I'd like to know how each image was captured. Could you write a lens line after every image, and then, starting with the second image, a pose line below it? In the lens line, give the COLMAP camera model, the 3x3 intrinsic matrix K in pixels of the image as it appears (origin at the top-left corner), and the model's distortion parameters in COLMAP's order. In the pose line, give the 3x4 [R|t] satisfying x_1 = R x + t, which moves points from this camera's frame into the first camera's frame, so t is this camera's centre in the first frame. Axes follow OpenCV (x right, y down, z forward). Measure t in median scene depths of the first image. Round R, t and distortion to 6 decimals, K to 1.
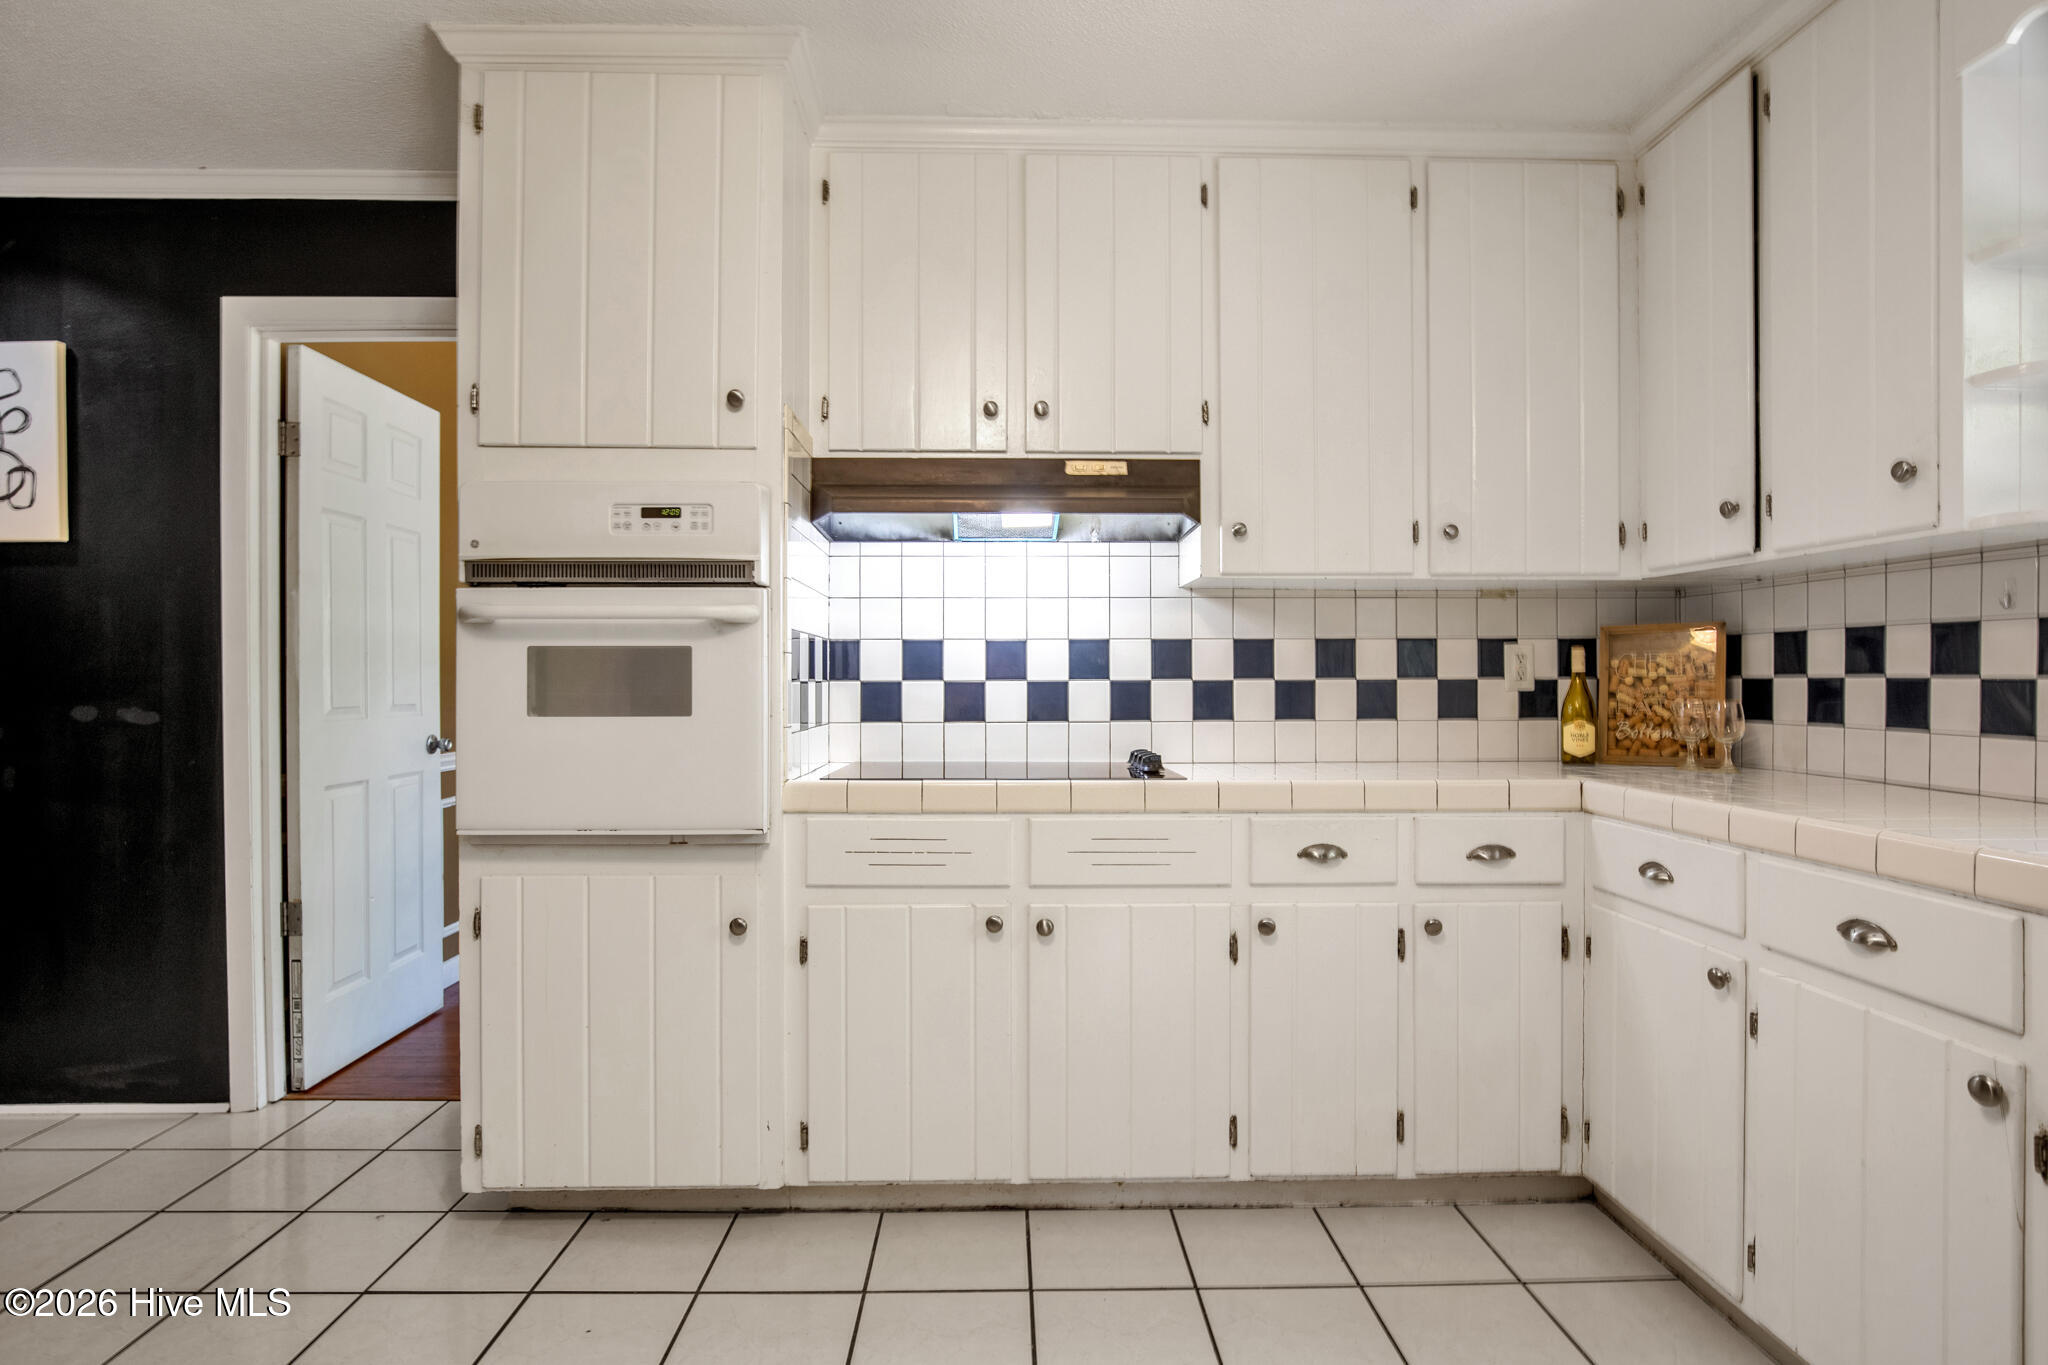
lens RADIAL K [[1088.4, 0, 1036.7], [0, 1088.4, 685.9], [0, 0, 1]] dist [-0.021961, 0.004765]
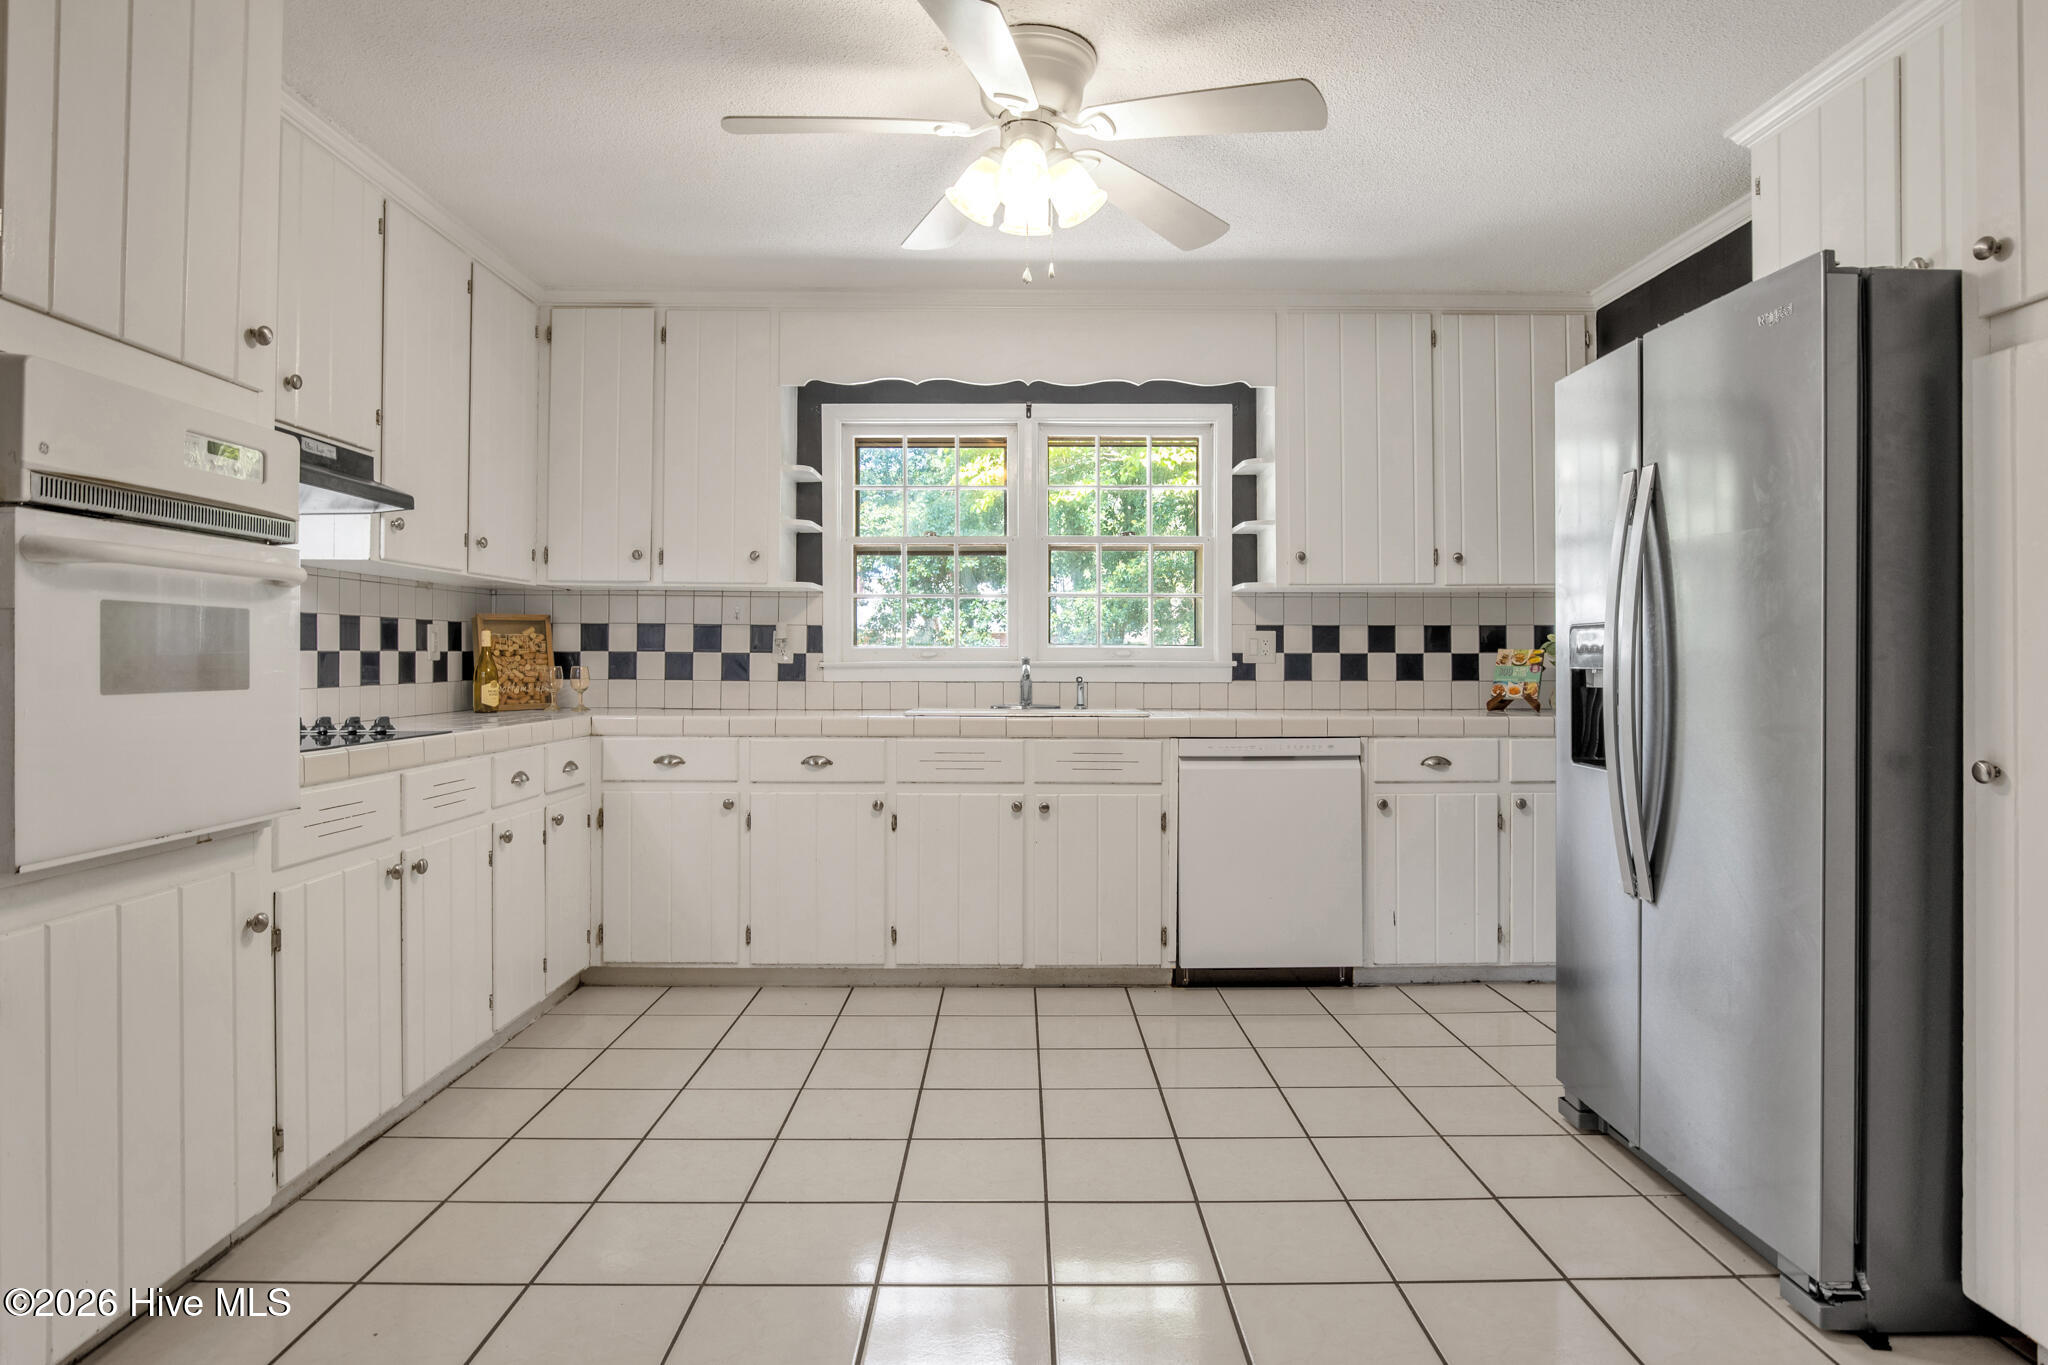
lens RADIAL K [[1088.4, 0, 1026.4], [0, 1088.4, 655.4], [0, 0, 1]] dist [-0.021961, 0.004765]
pose [[0.027887, 0.002838, 0.999607, -1.073953], [0.001080, 0.999995, -0.002869, 0.003566], [-0.999611, 0.001160, 0.027883, 0.319546]]
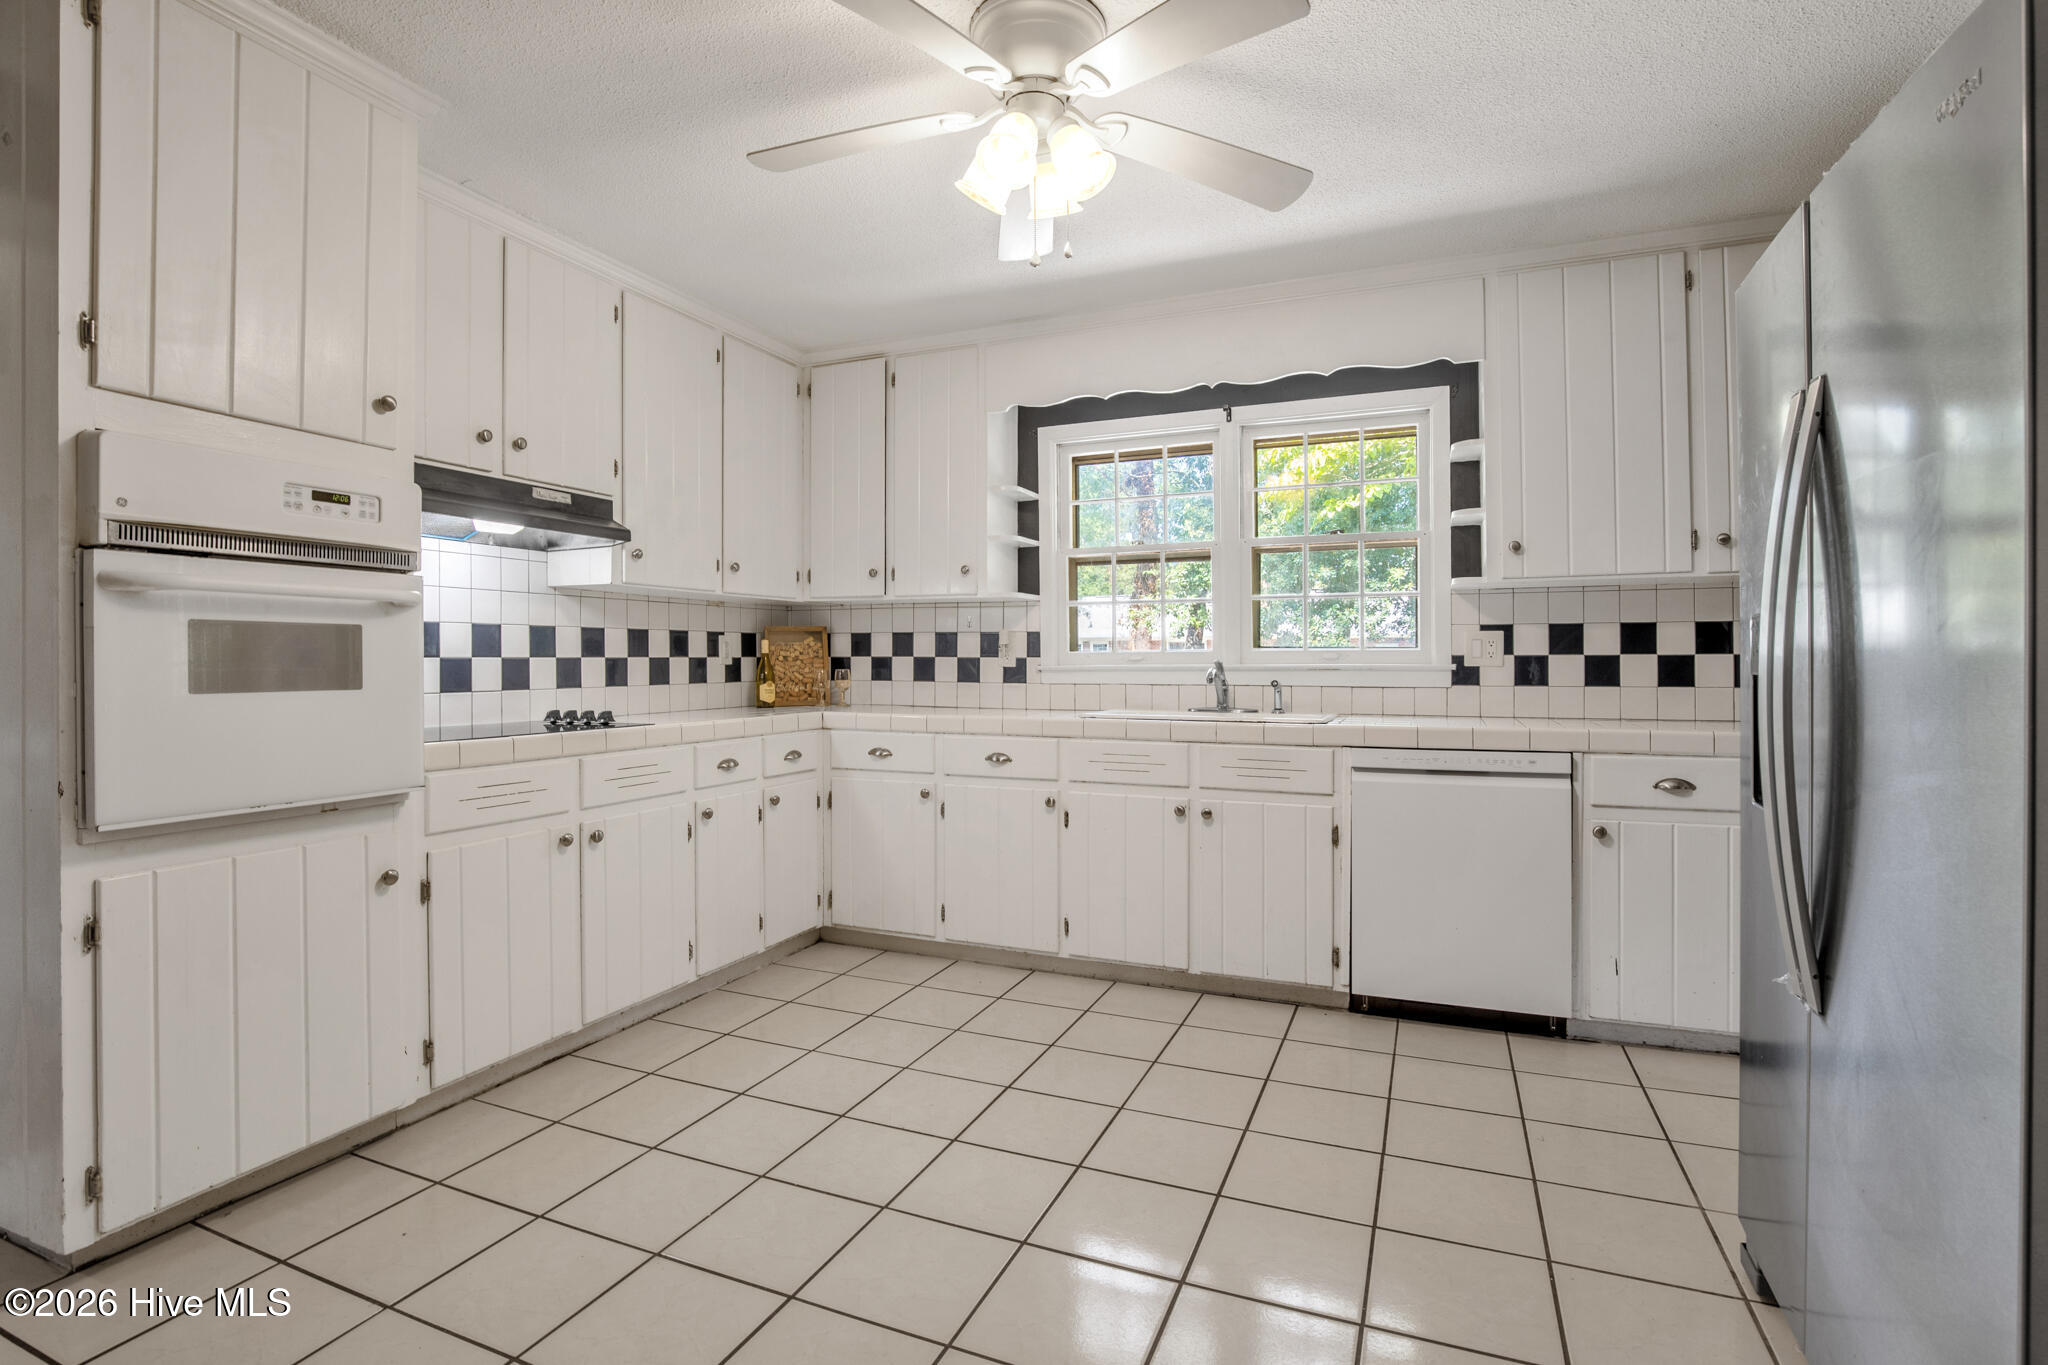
lens RADIAL K [[940.1, 0, 1042.4], [0, 940.1, 663.6], [0, 0, 1]] dist [-0.025680, -0.000159]
pose [[0.409323, -0.002602, 0.912386, -0.812464], [0.003402, 0.999993, 0.001326, 0.003155], [-0.912383, 0.002561, 0.409329, -0.001515]]
